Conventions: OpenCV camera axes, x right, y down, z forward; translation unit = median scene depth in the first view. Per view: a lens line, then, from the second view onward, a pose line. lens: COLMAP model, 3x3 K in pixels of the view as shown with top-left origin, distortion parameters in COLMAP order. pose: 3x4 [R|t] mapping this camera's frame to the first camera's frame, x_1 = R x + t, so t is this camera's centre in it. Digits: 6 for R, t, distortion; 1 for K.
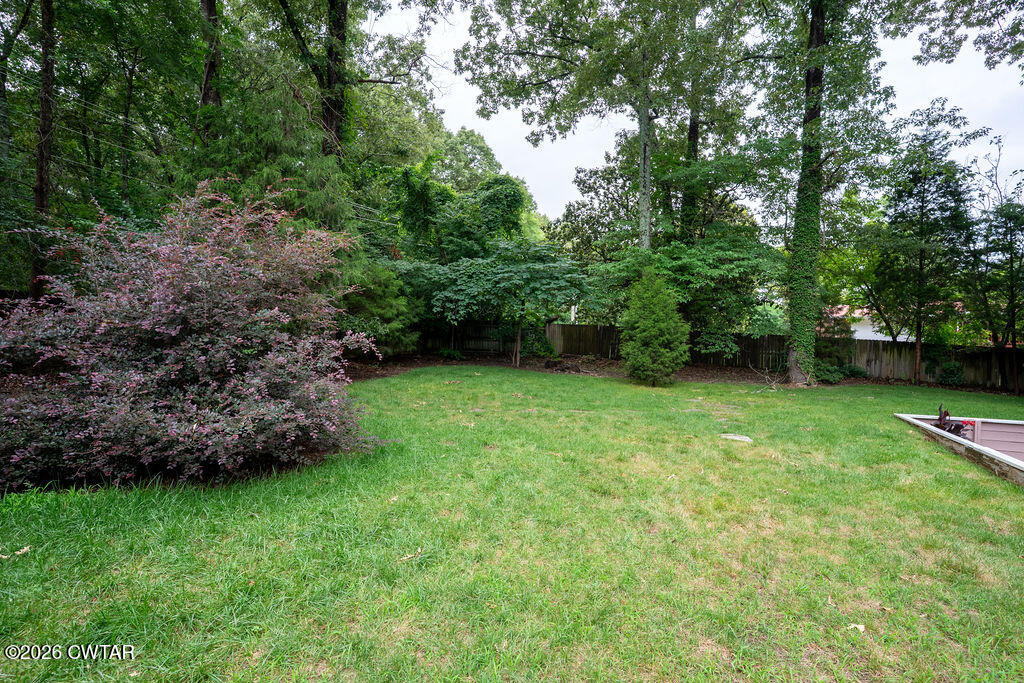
lens RADIAL K [[509.1, 0, 515.0], [0, 509.1, 354.6], [0, 0, 1]] dist [-0.072030, 0.035267]
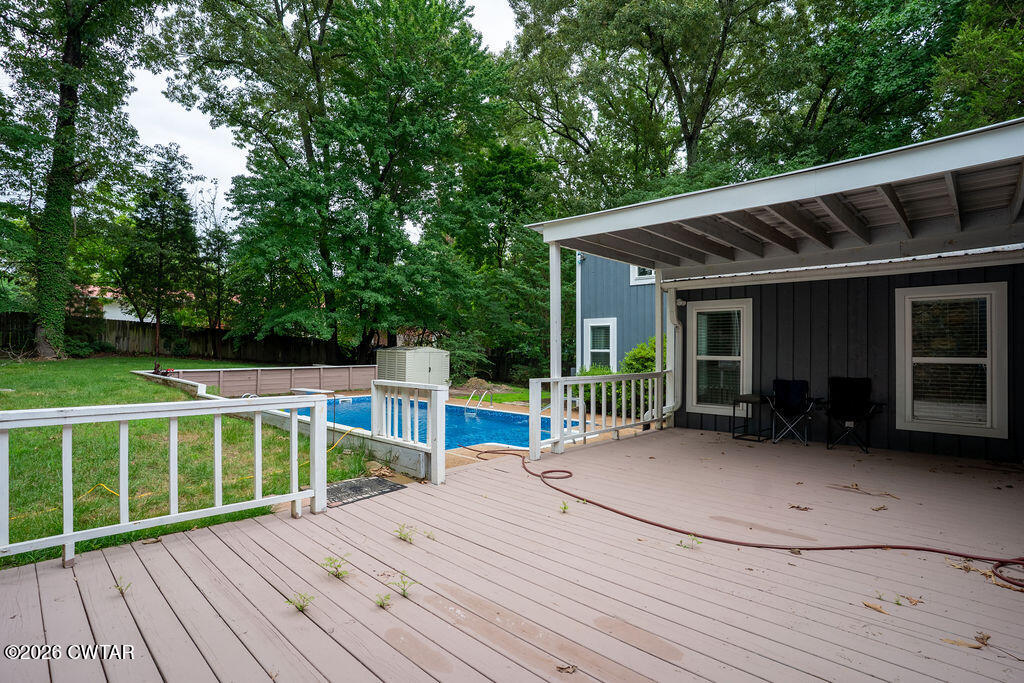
lens RADIAL K [[492.4, 0, 535.9], [0, 492.4, 344.1], [0, 0, 1]] dist [-0.071810, 0.020193]
pose [[0.232407, -0.011466, 0.972551, -0.162079], [-0.004996, 0.999903, 0.012983, 0.008512], [-0.972606, -0.007876, 0.232328, -0.257880]]
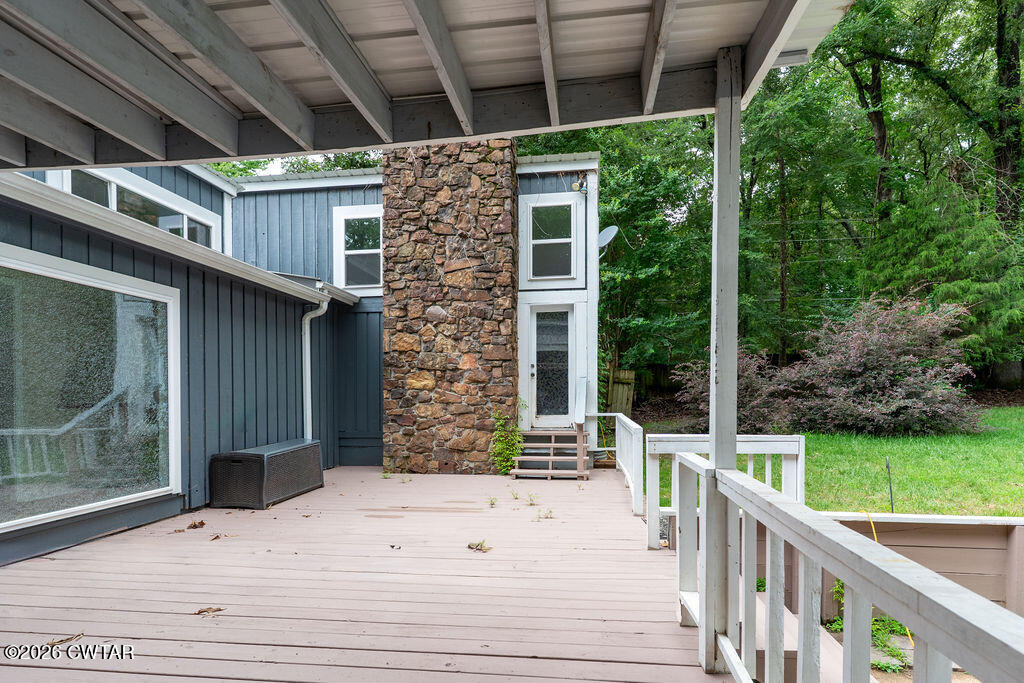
lens RADIAL K [[505.5, 0, 527.6], [0, 505.5, 401.1], [0, 0, 1]] dist [0.002451, -0.000043]
pose [[0.370919, -0.011500, -0.928594, 0.198847], [0.022357, 0.999744, -0.003451, 0.015547], [0.928396, -0.019481, 0.371081, -0.283090]]
